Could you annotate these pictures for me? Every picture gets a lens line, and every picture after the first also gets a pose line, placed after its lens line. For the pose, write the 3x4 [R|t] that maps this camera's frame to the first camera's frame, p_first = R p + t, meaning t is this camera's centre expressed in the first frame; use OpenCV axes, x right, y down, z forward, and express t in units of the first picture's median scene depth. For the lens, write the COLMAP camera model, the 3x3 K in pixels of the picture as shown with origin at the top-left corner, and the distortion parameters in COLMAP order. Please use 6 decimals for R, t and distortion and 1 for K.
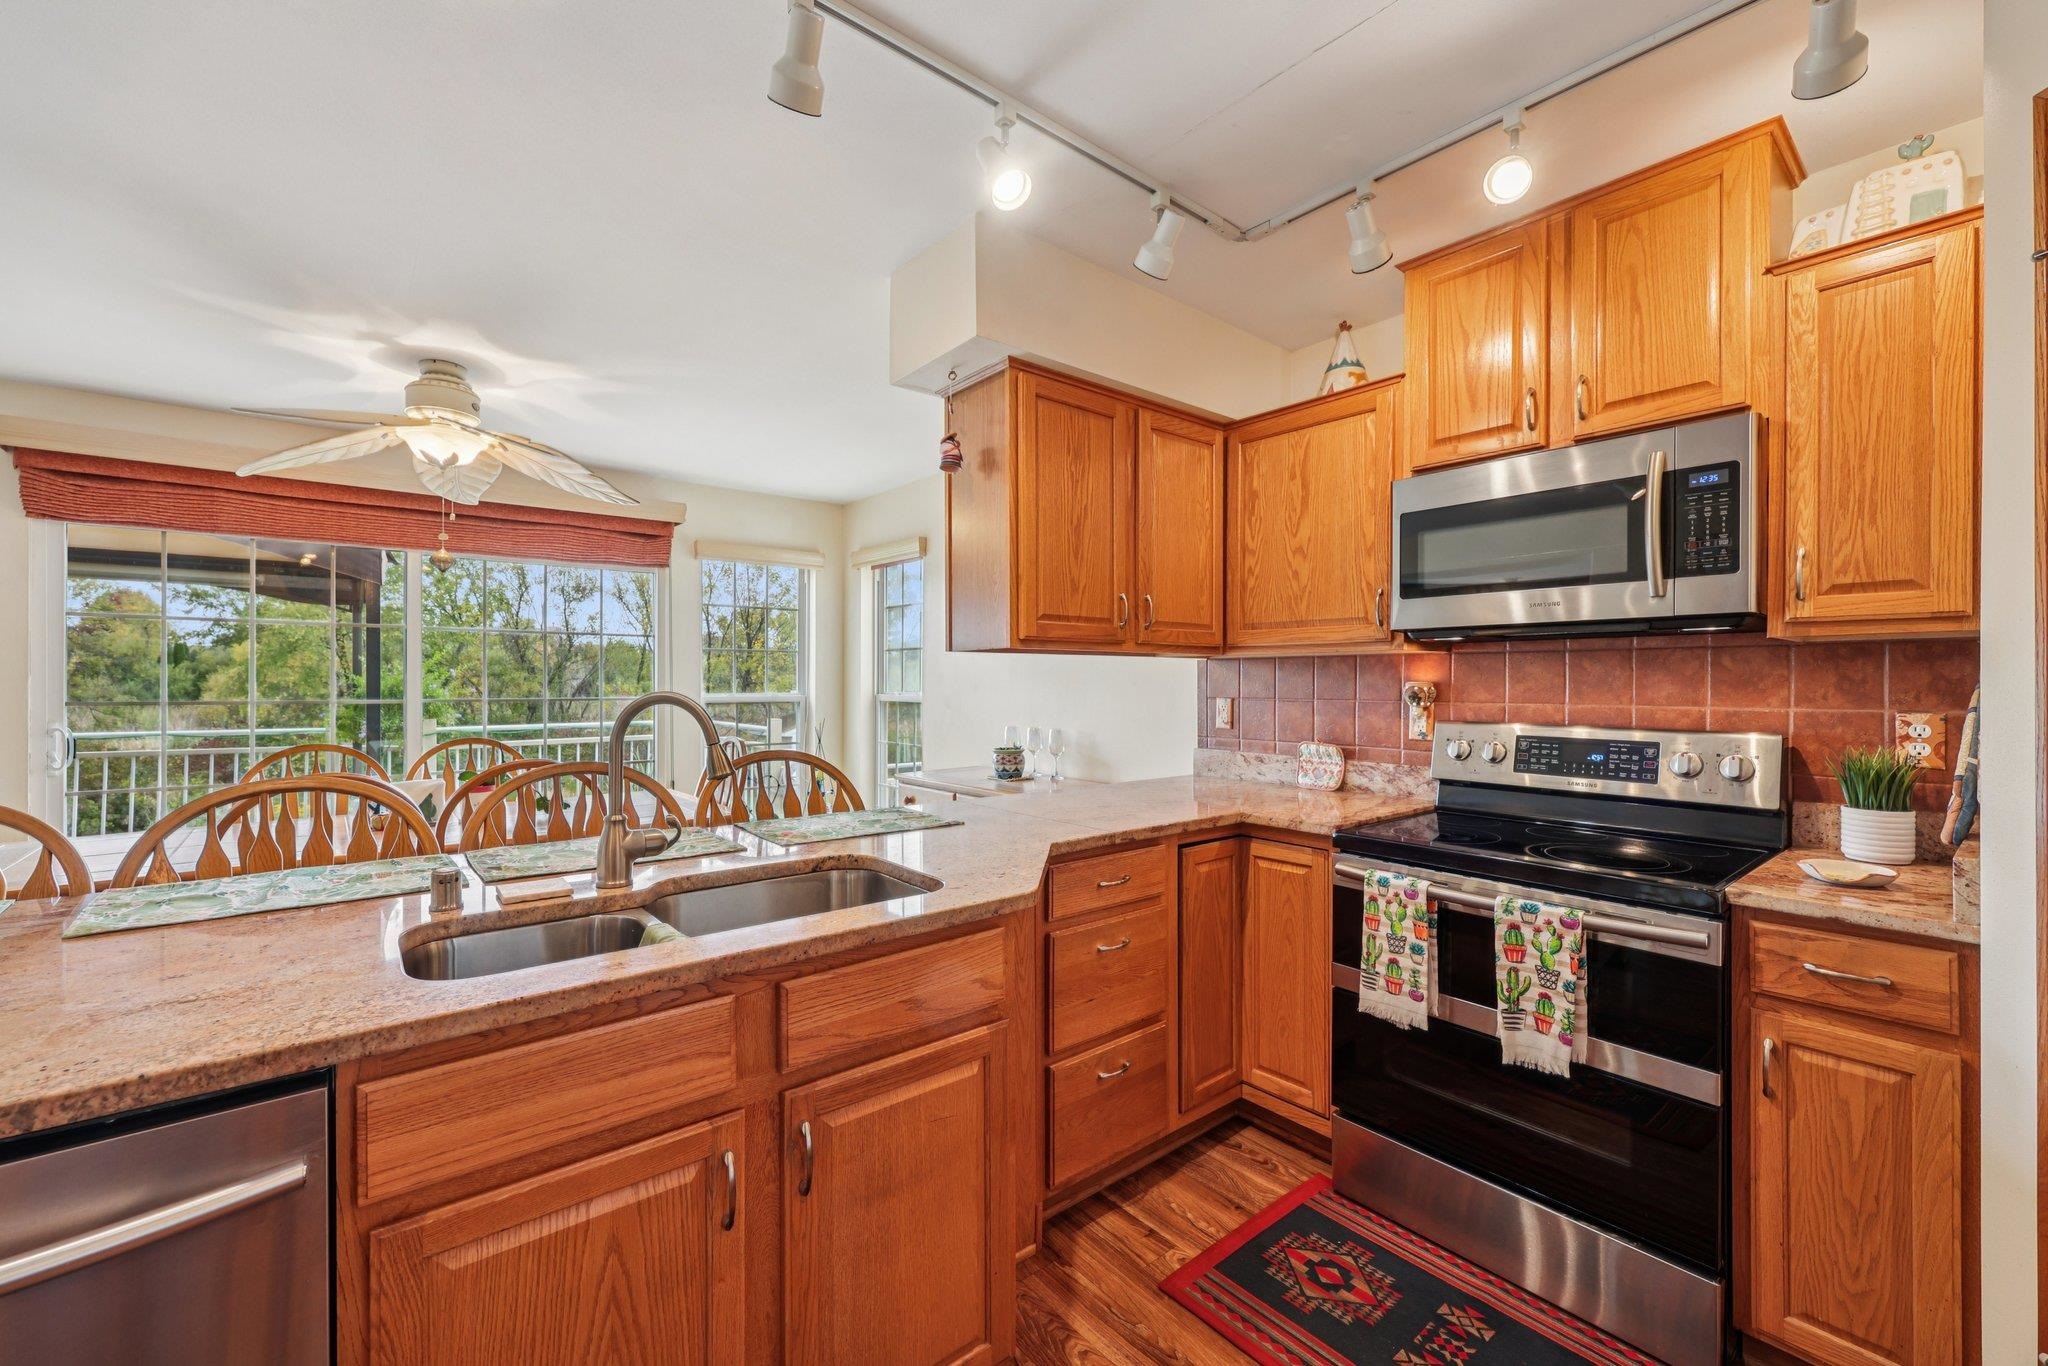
lens RADIAL K [[830.2, 0, 1019.2], [0, 830.2, 685.9], [0, 0, 1]] dist [0.000998, 0.000367]
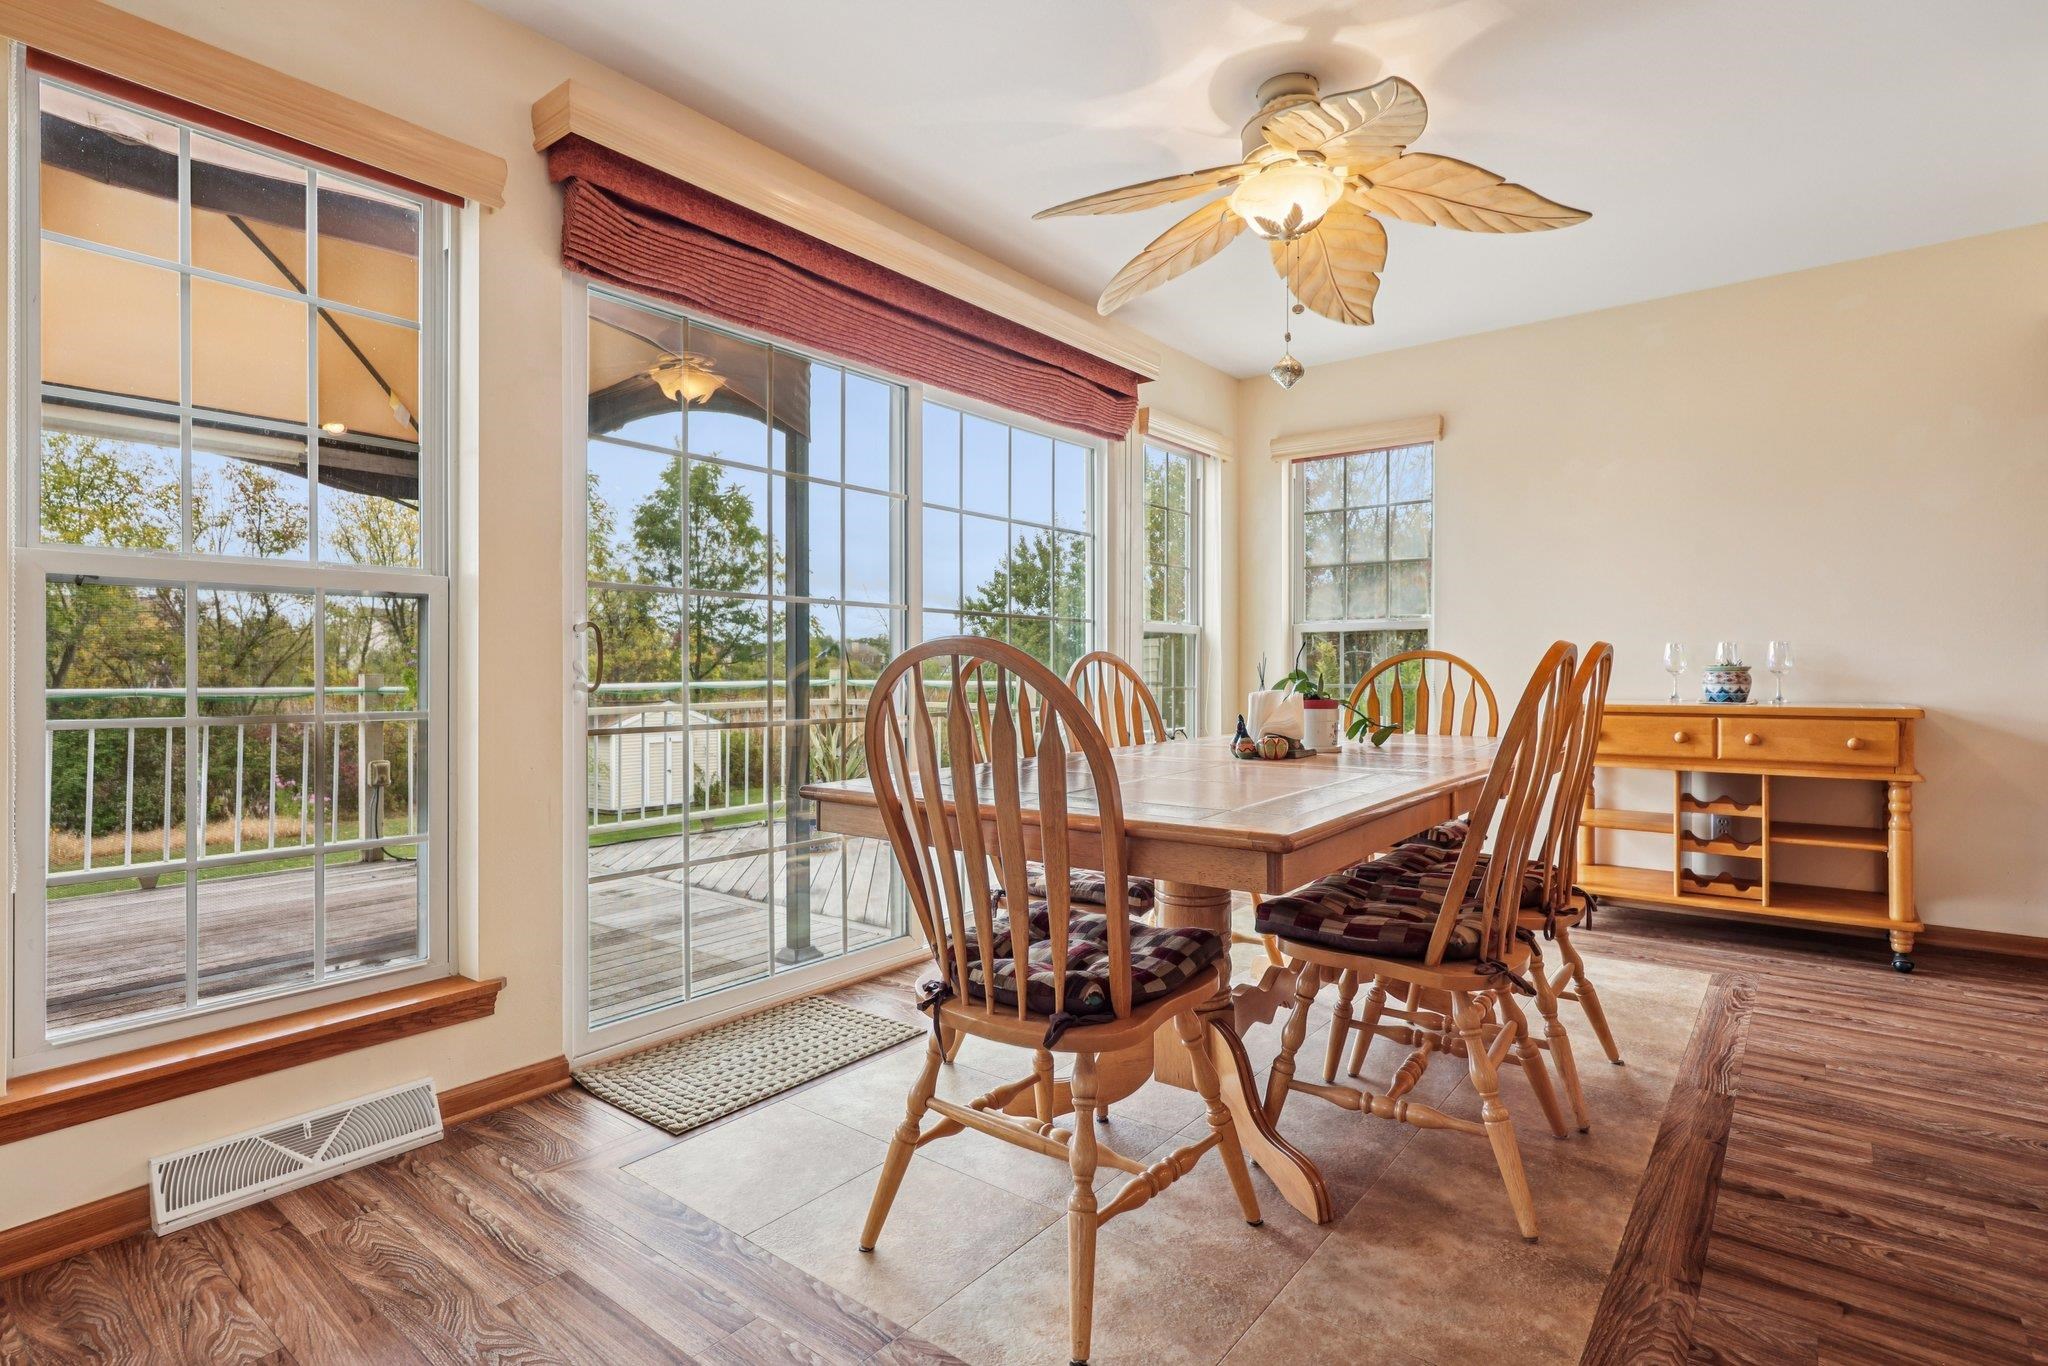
lens RADIAL K [[1025.3, 0, 1038.3], [0, 1025.3, 687.2], [0, 0, 1]] dist [0.023114, -0.000332]
pose [[0.970600, -0.006989, 0.240596, -1.559755], [0.004130, 0.999915, 0.012385, 0.138359], [-0.240662, -0.011027, 0.970546, 0.286925]]
